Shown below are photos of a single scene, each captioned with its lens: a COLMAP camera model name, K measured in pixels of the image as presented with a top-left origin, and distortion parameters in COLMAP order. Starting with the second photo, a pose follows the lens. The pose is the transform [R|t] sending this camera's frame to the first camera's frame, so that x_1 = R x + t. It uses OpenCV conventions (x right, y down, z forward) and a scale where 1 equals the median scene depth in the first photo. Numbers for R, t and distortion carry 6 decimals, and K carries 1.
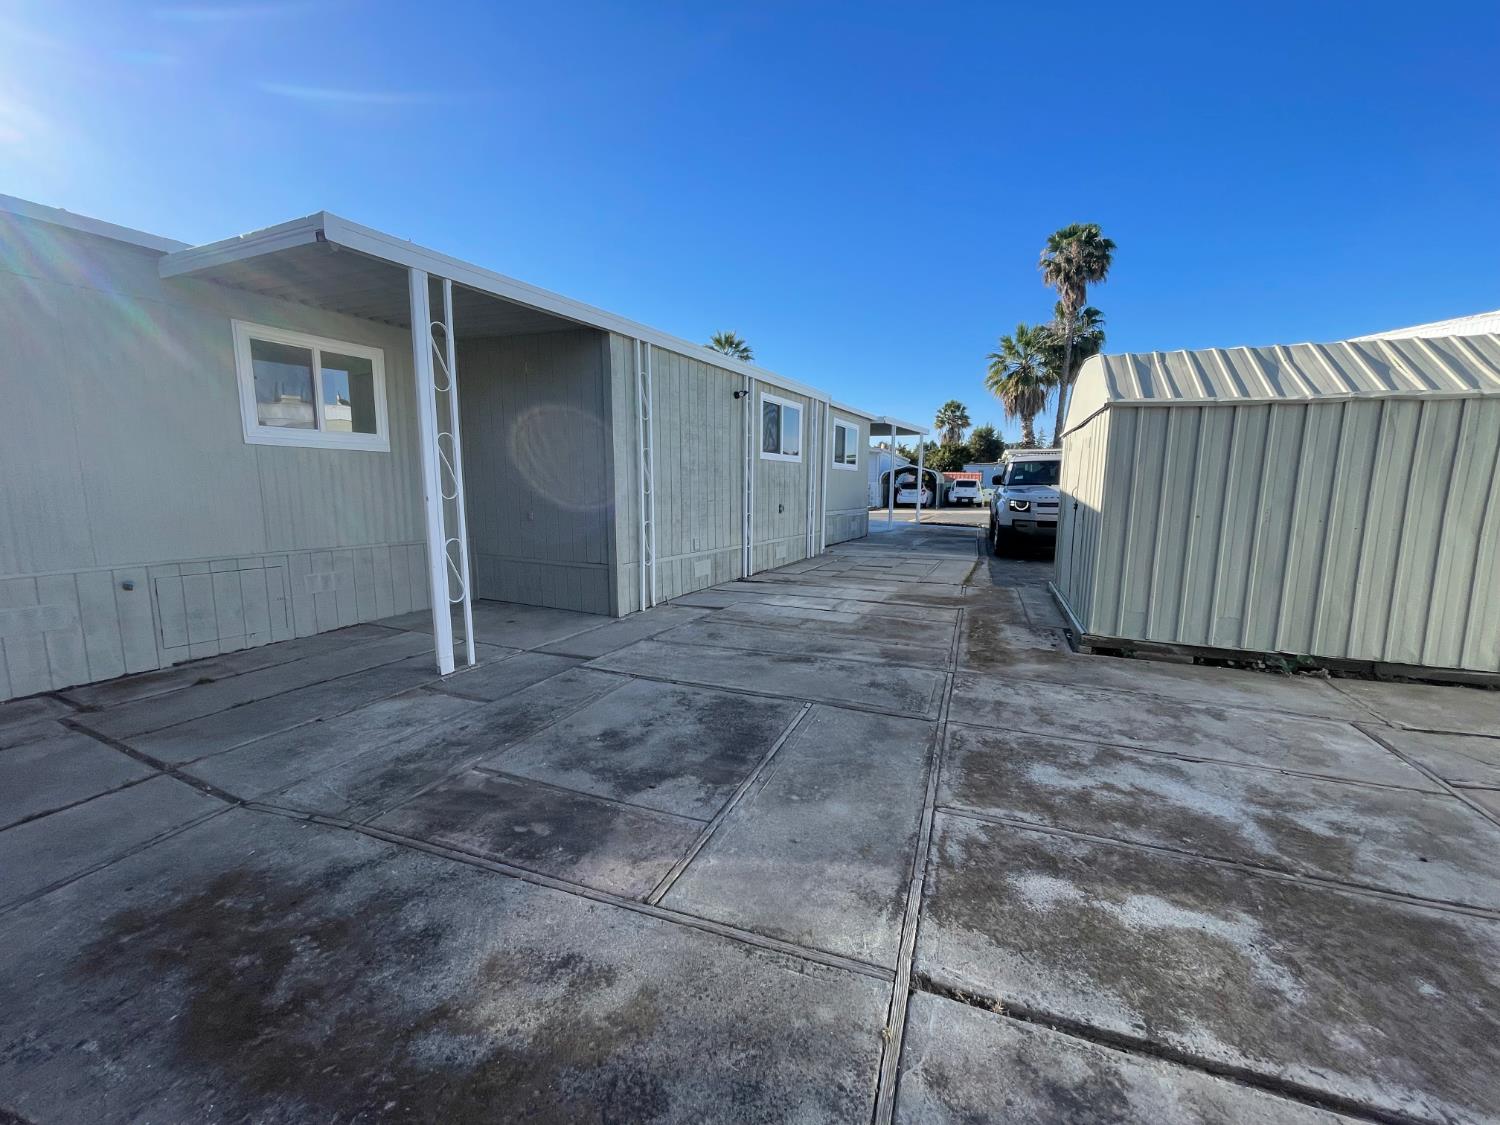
lens RADIAL K [[605.9, 0, 738.8], [0, 605.9, 568.0], [0, 0, 1]] dist [-0.002759, 0.000454]
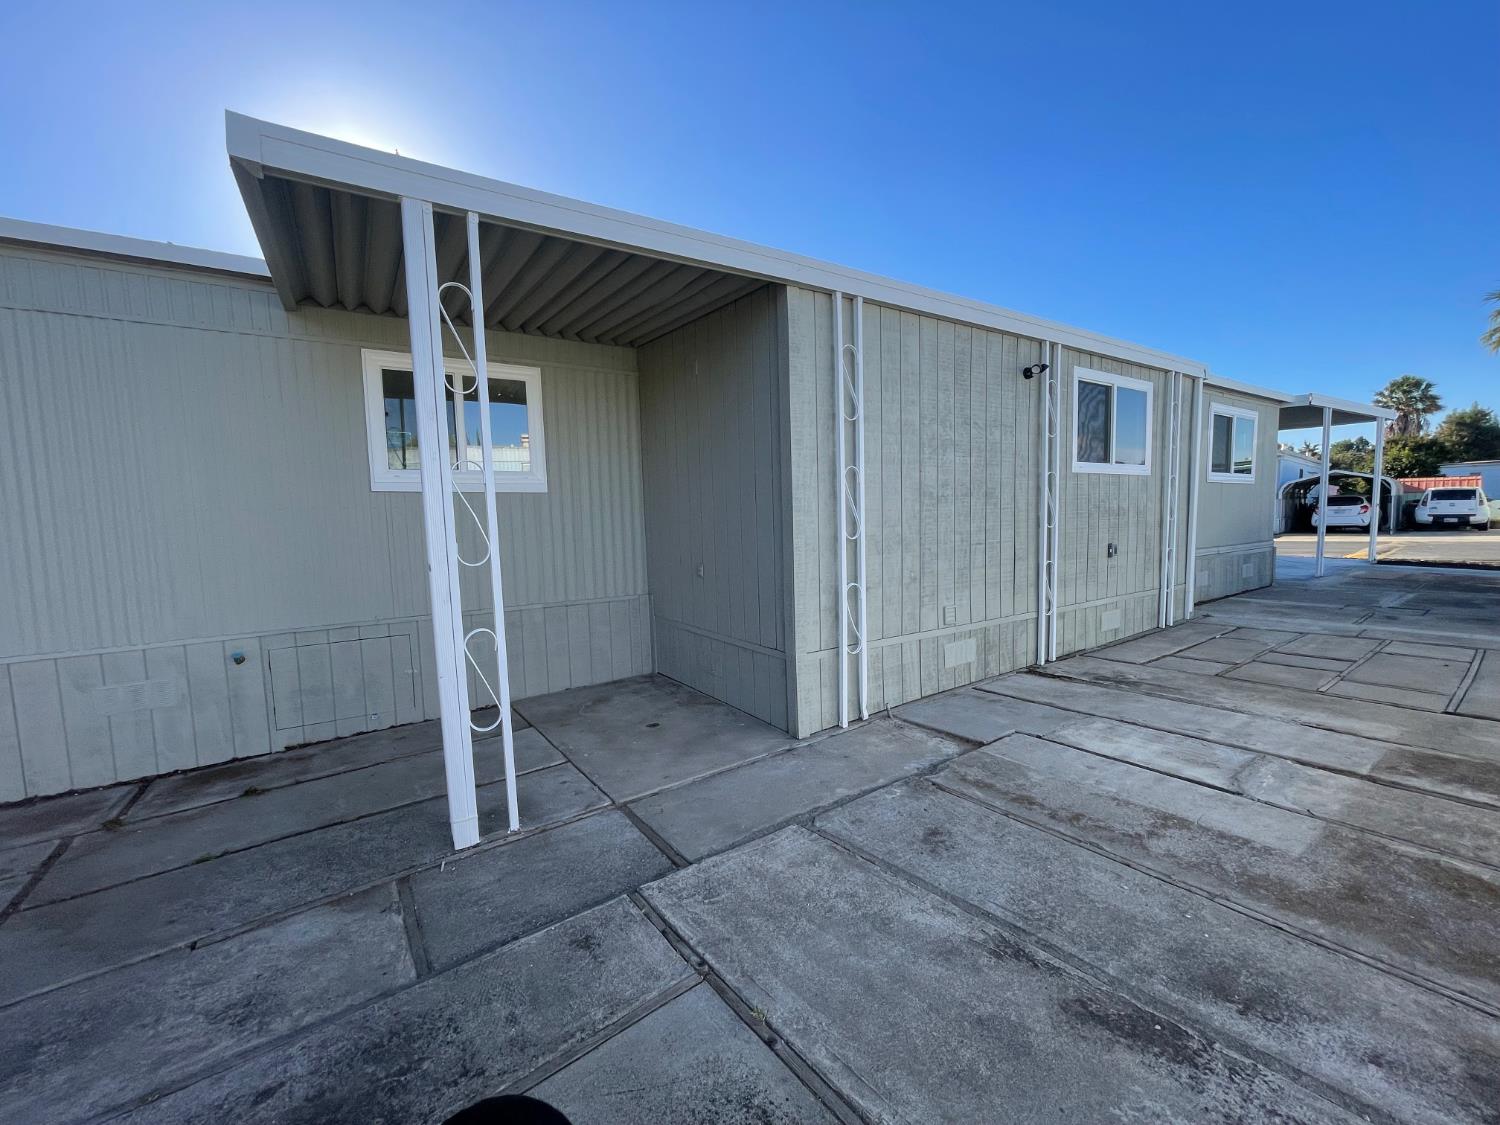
lens RADIAL K [[605.9, 0, 741.9], [0, 605.9, 568.5], [0, 0, 1]] dist [-0.002759, 0.000454]
pose [[0.883750, 0.011362, -0.467822, 0.051178], [-0.031308, 0.998901, -0.034881, -0.092795], [0.466912, 0.045473, 0.883134, 0.549631]]
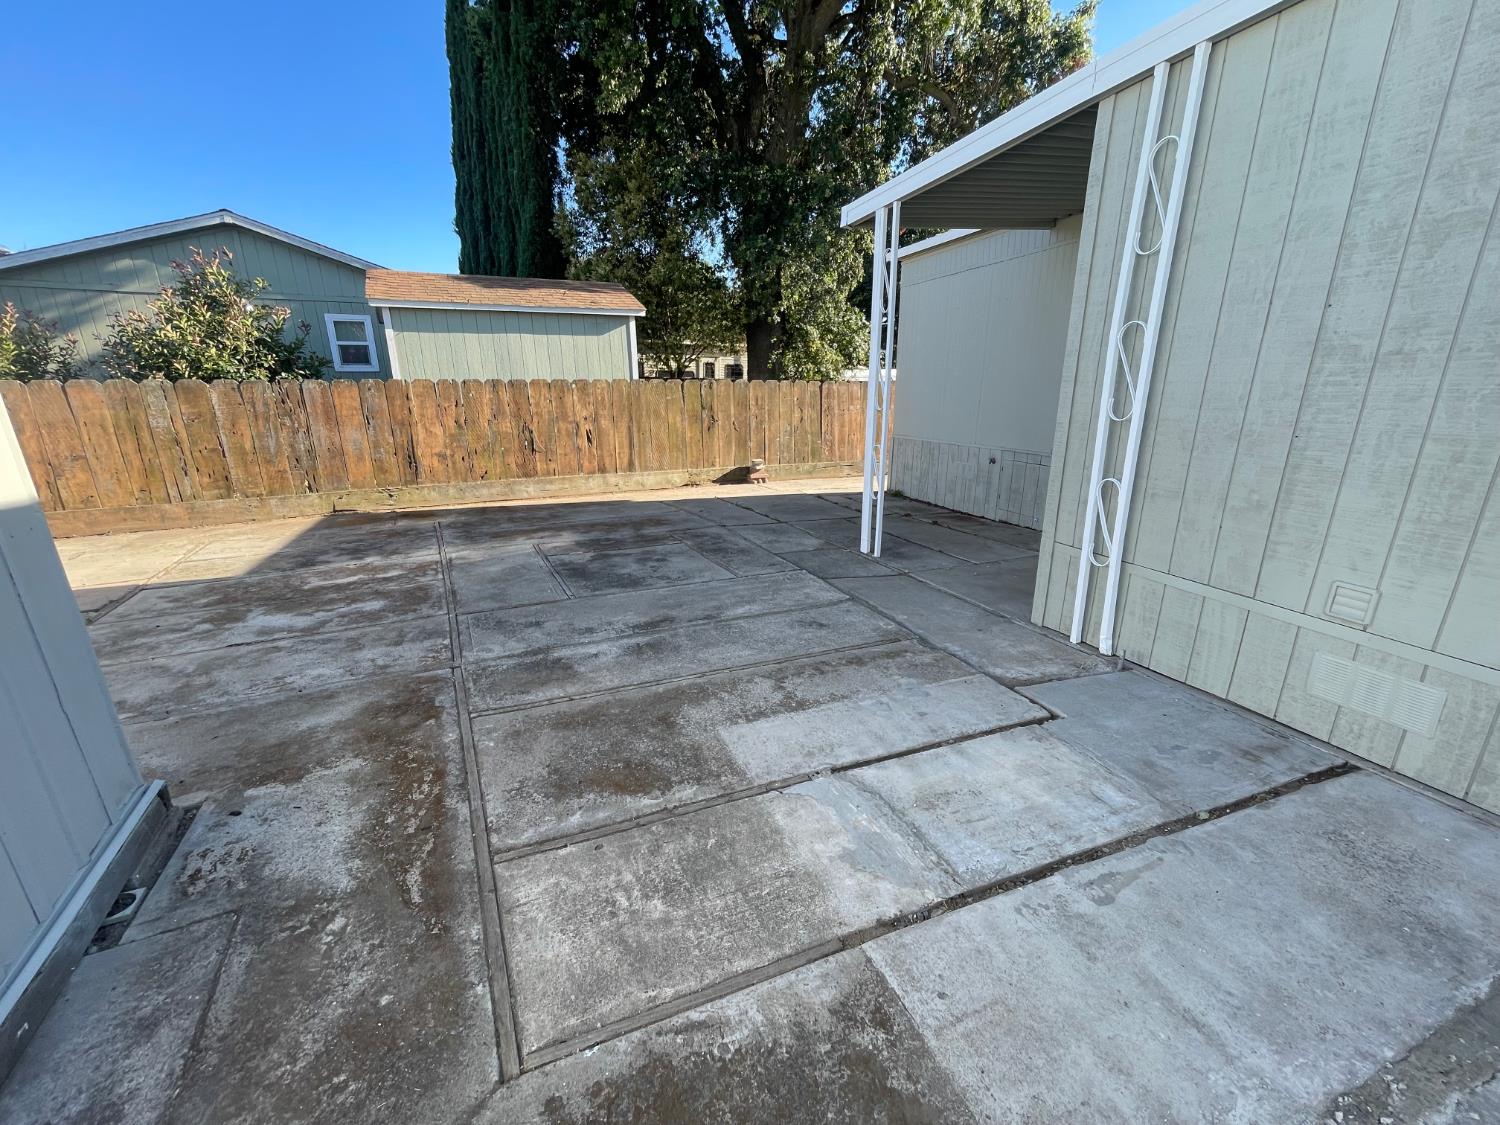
lens RADIAL K [[605.9, 0, 742.5], [0, 605.9, 568.0], [0, 0, 1]] dist [-0.002759, 0.000454]
pose [[-0.661181, 0.221221, -0.716869, 0.564200], [-0.091444, 0.924648, 0.369680, -0.225177], [0.744633, 0.309979, -0.591131, 1.497323]]
